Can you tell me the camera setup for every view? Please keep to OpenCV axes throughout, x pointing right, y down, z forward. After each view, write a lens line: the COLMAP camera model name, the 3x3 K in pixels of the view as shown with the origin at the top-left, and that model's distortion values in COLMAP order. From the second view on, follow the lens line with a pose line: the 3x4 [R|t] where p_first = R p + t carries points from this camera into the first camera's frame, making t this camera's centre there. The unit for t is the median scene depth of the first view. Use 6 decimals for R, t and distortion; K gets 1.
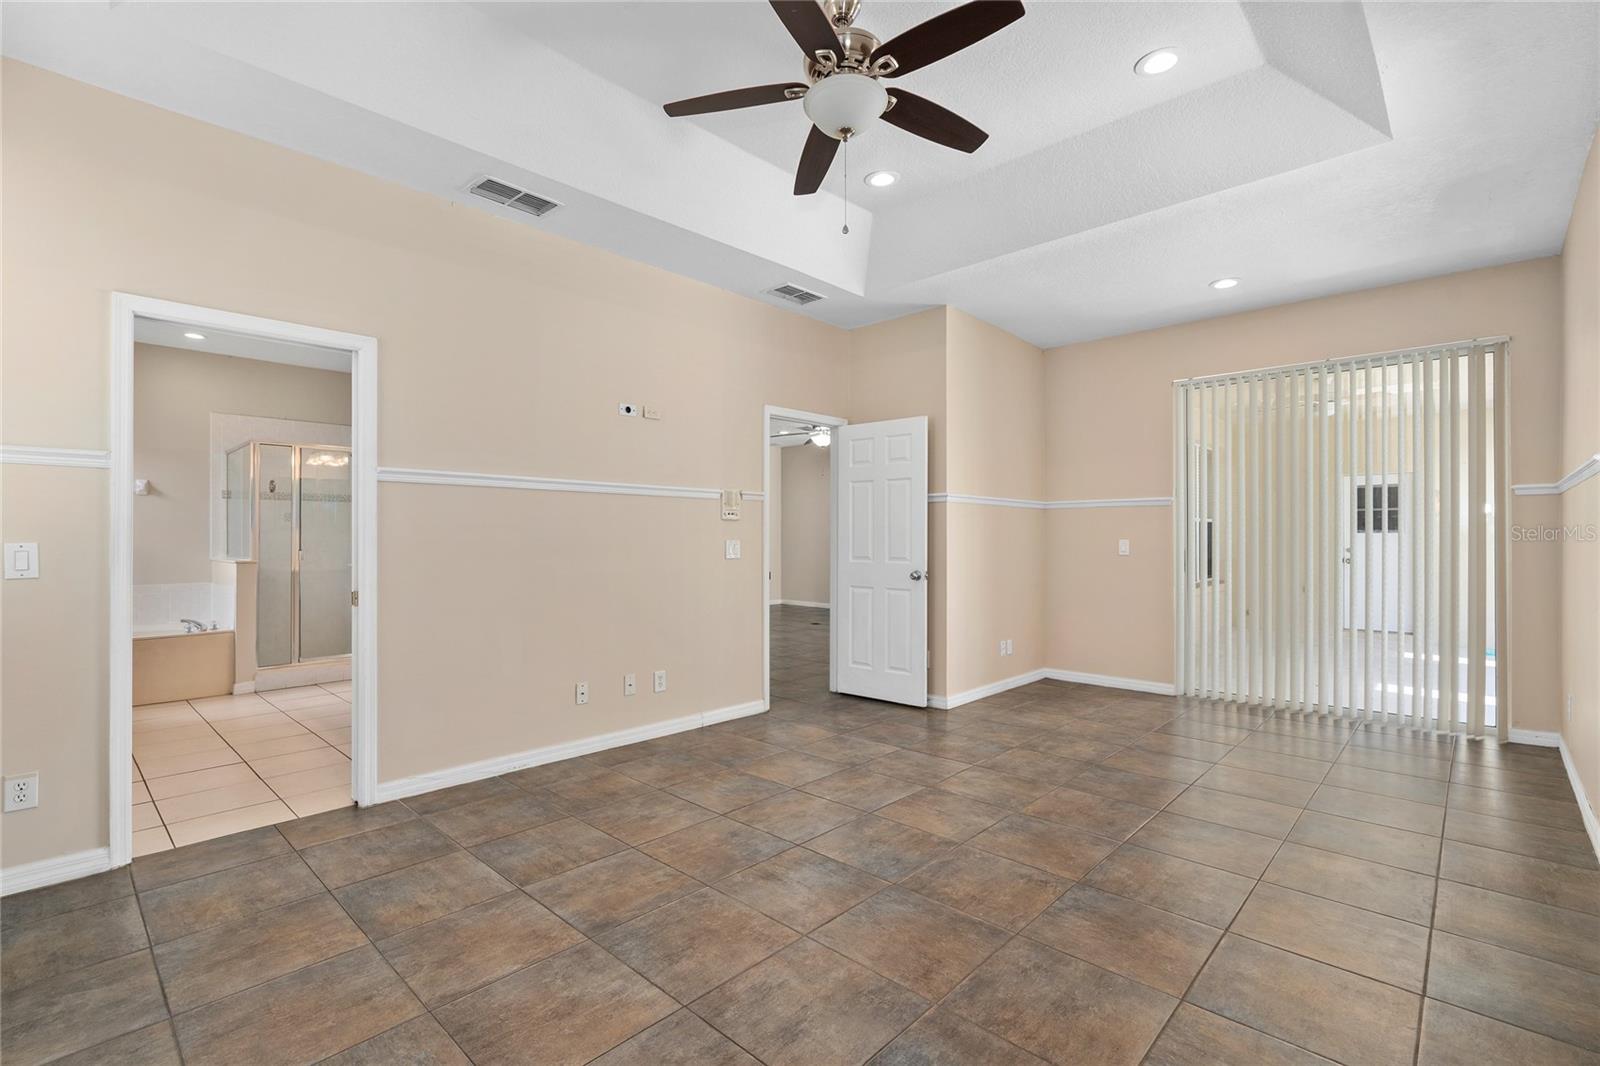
lens RADIAL K [[732.2, 0, 794.3], [0, 732.2, 532.5], [0, 0, 1]] dist [0.001836, 0.000098]
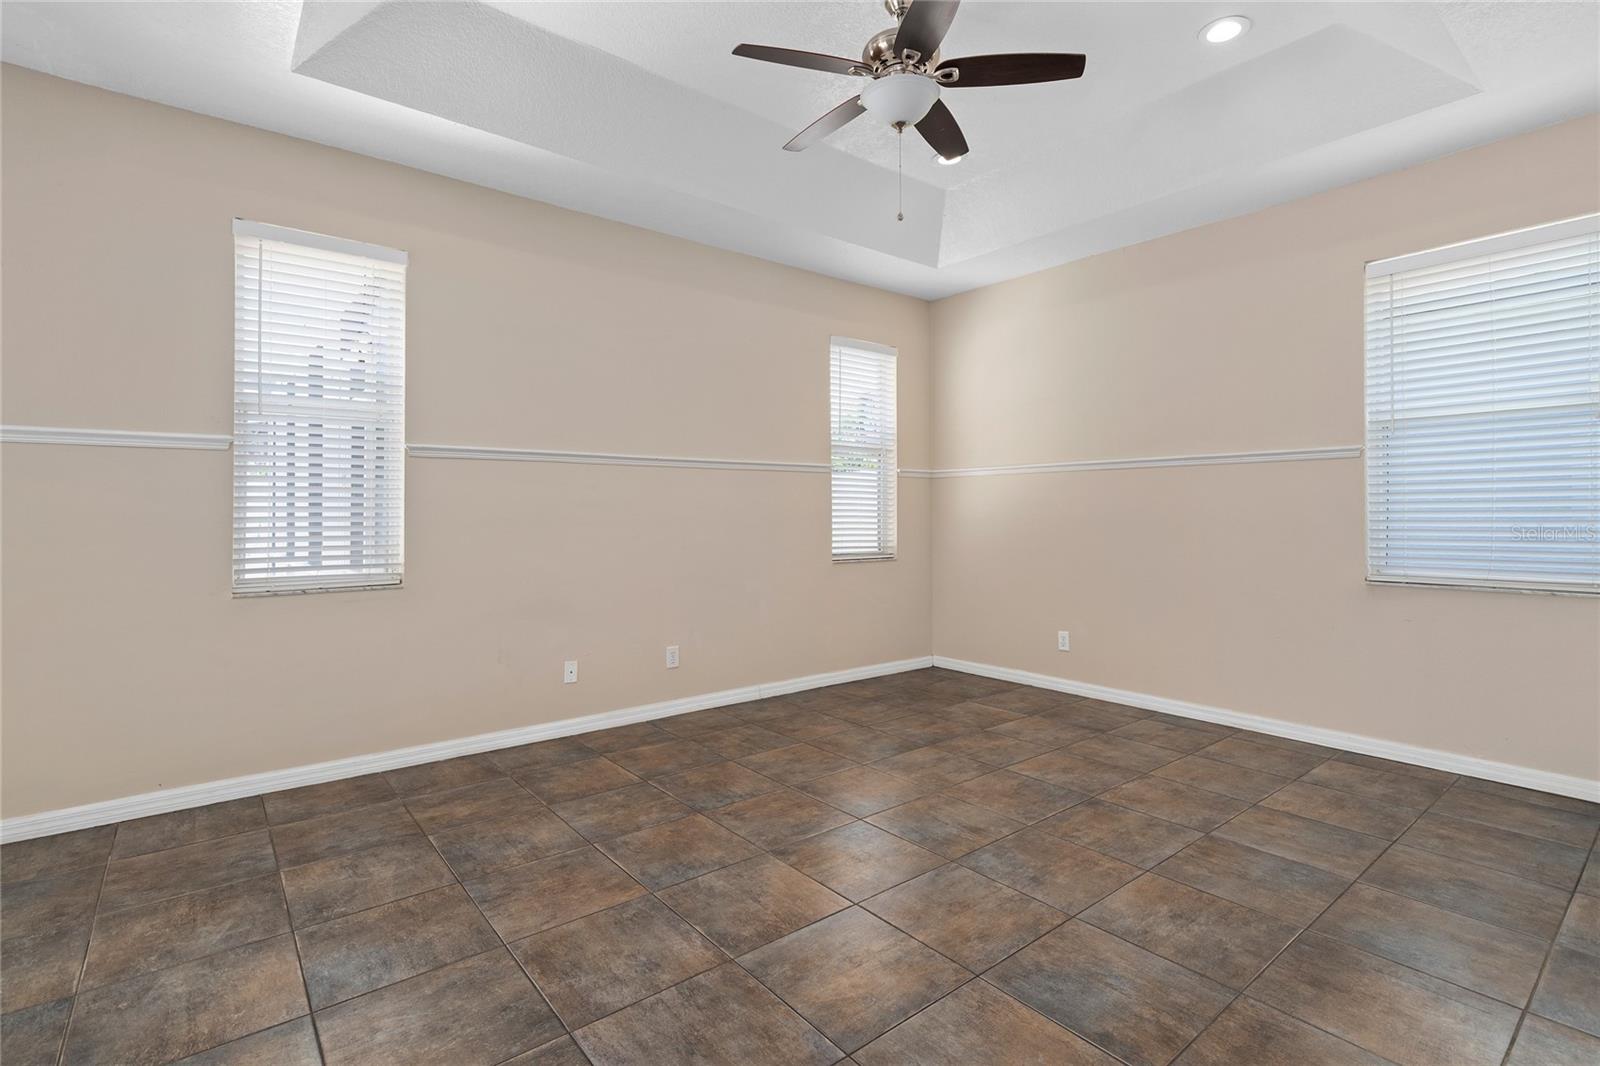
lens RADIAL K [[732.2, 0, 798.4], [0, 732.2, 527.6], [0, 0, 1]] dist [0.001836, 0.000098]
pose [[-0.990782, -0.000212, 0.135466, 0.070628], [0.001363, 0.999933, 0.011531, 0.015359], [-0.135459, 0.011610, -0.990715, 1.923386]]
